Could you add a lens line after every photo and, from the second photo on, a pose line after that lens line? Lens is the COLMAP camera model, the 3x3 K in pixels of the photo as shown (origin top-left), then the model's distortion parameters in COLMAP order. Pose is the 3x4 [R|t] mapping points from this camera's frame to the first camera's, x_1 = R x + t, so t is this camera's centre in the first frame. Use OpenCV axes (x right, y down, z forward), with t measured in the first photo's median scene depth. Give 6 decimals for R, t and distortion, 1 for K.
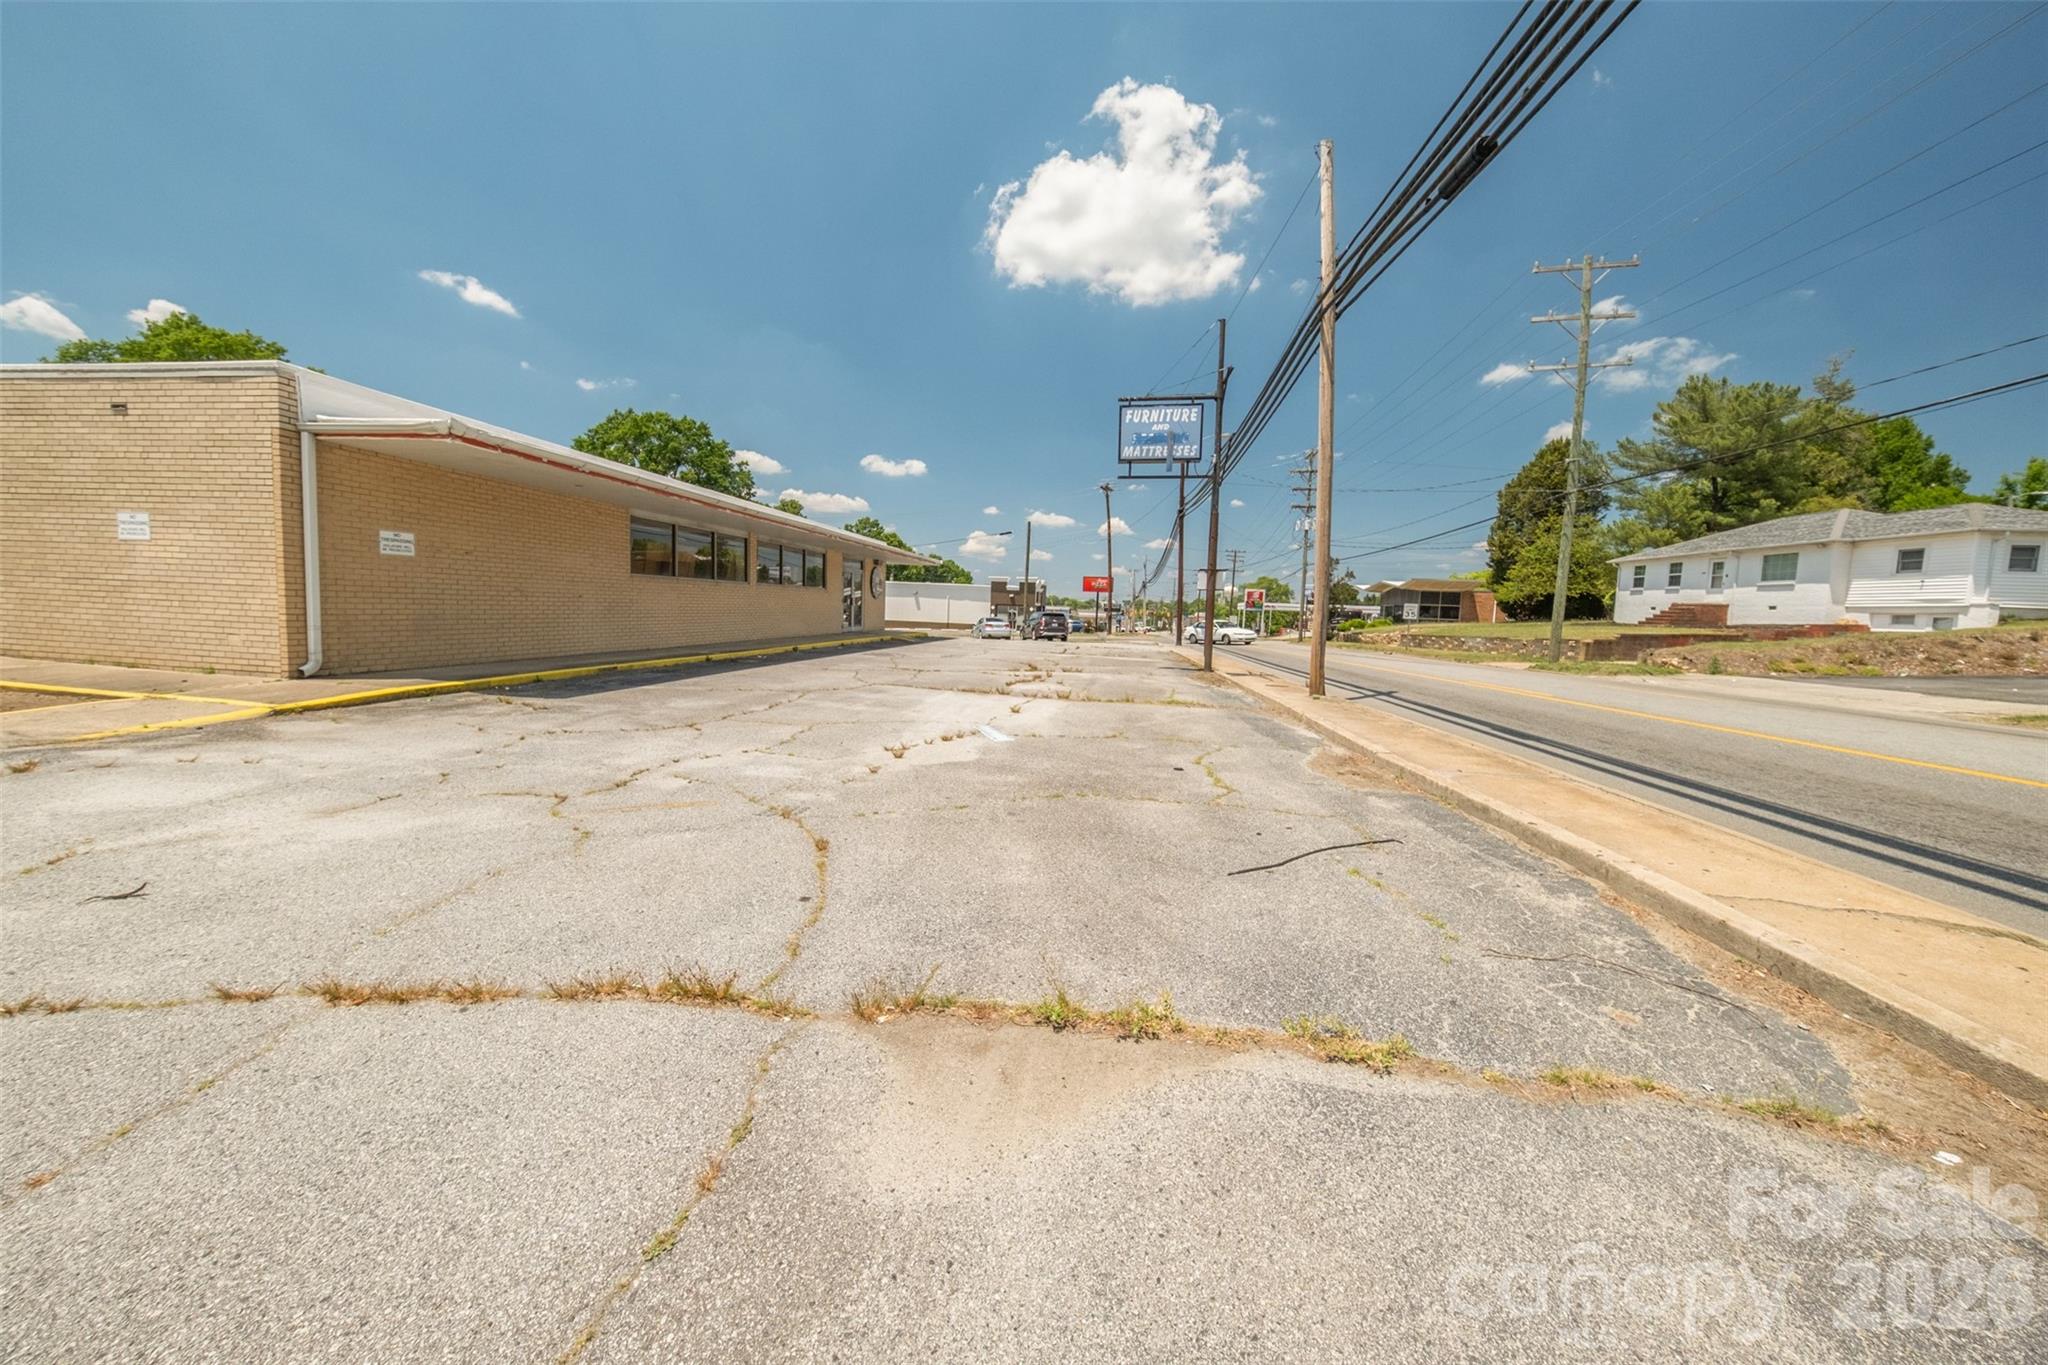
lens RADIAL K [[702.8, 0, 1019.7], [0, 702.8, 690.7], [0, 0, 1]] dist [0.000496, -0.003189]
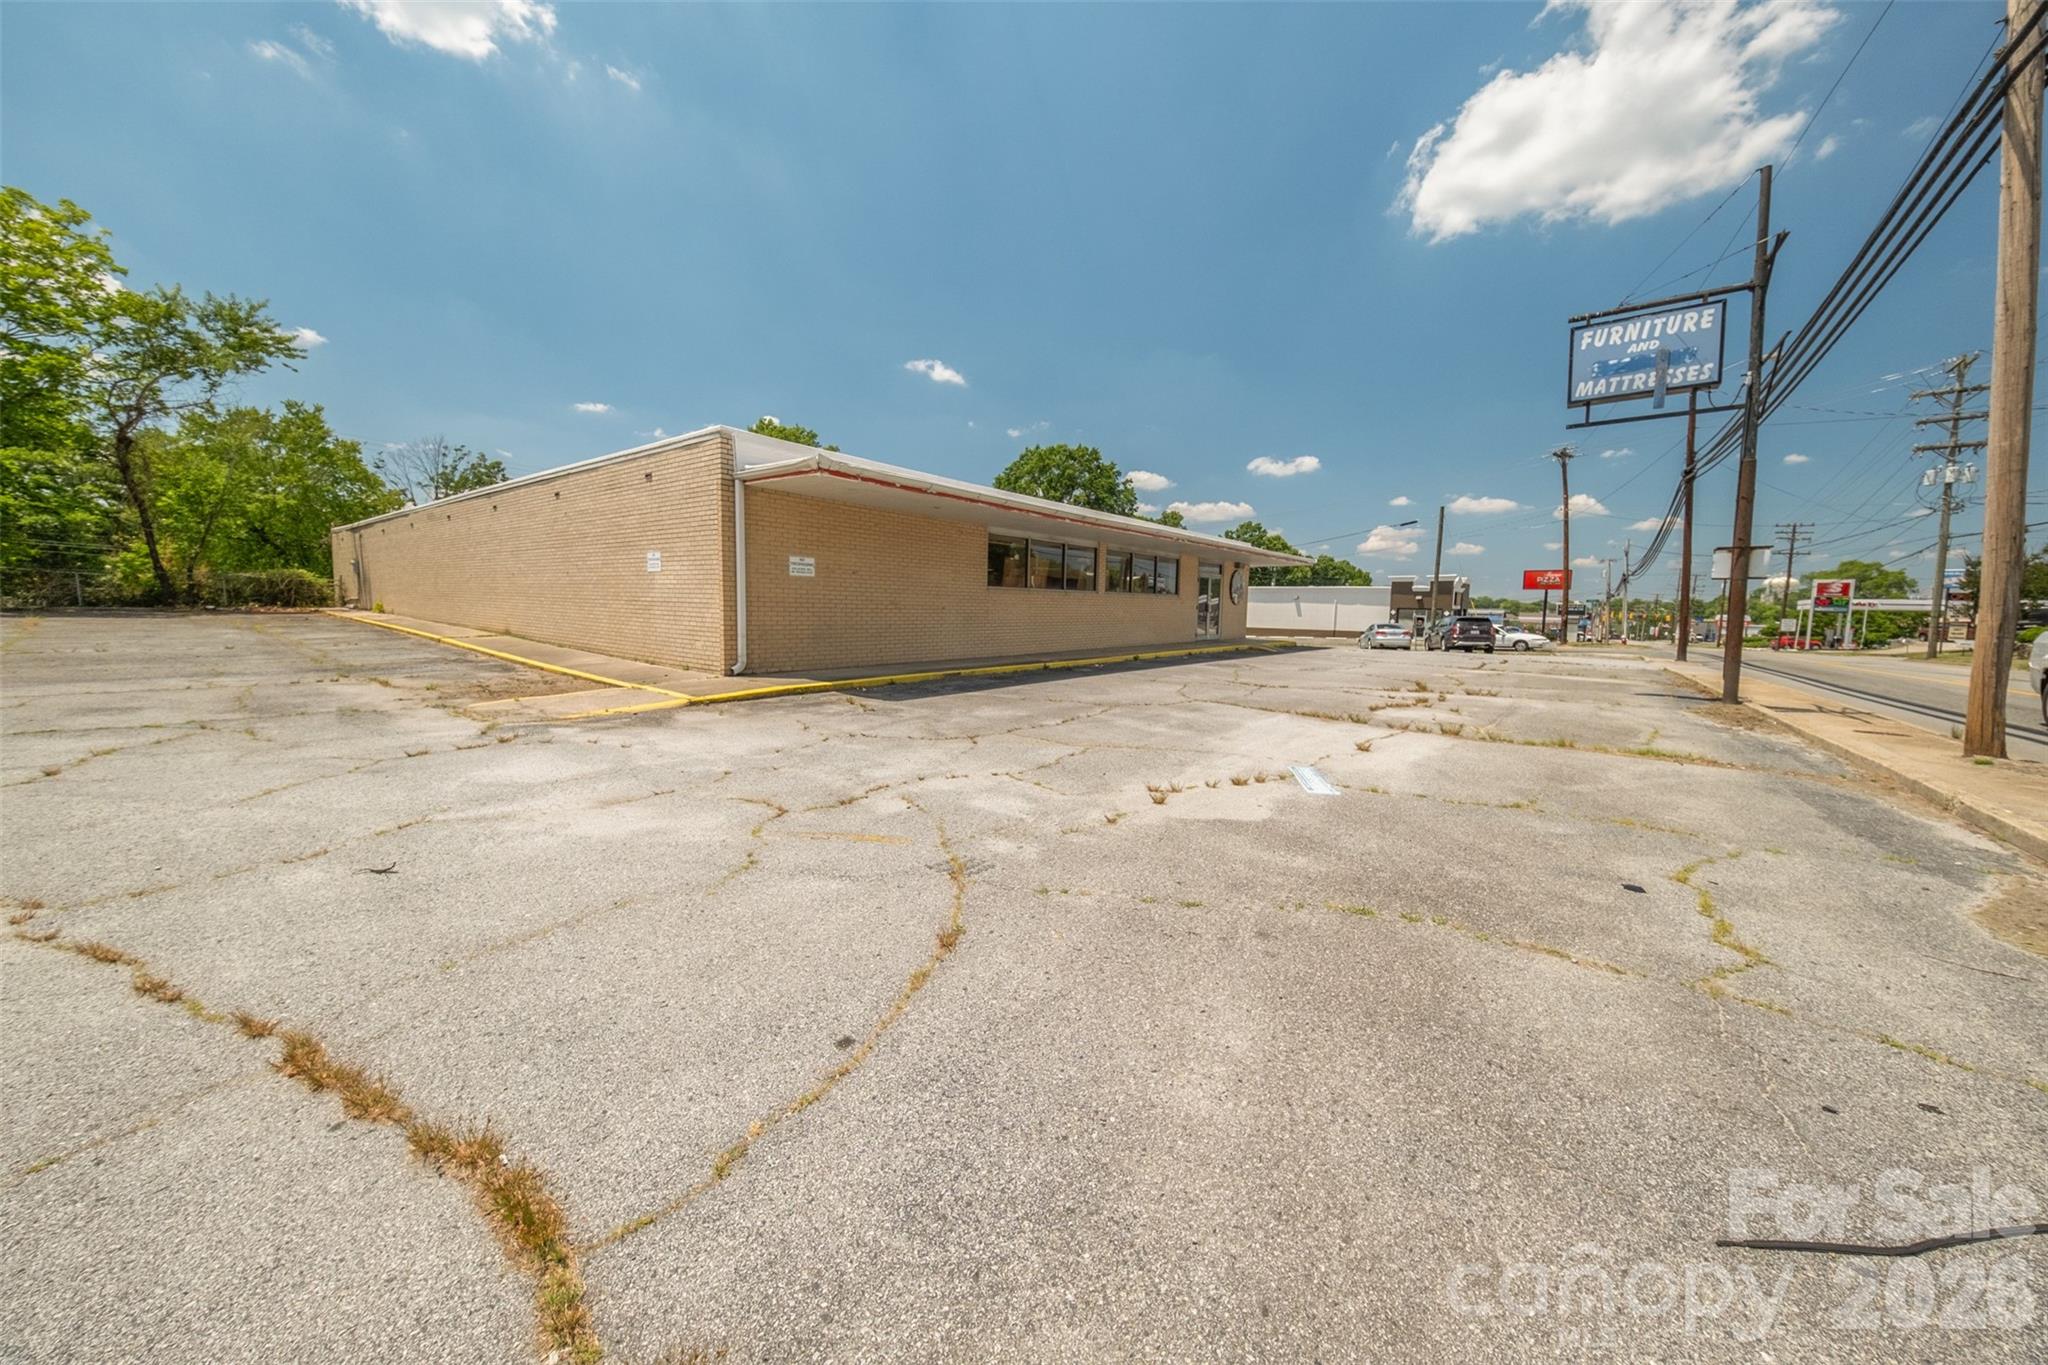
lens RADIAL K [[702.8, 0, 1009.2], [0, 702.8, 673.5], [0, 0, 1]] dist [0.000496, -0.003189]
pose [[0.855827, 0.027059, -0.516553, 0.037435], [-0.045901, 0.998664, -0.023733, -0.009972], [0.515221, 0.044022, 0.855926, 0.117048]]
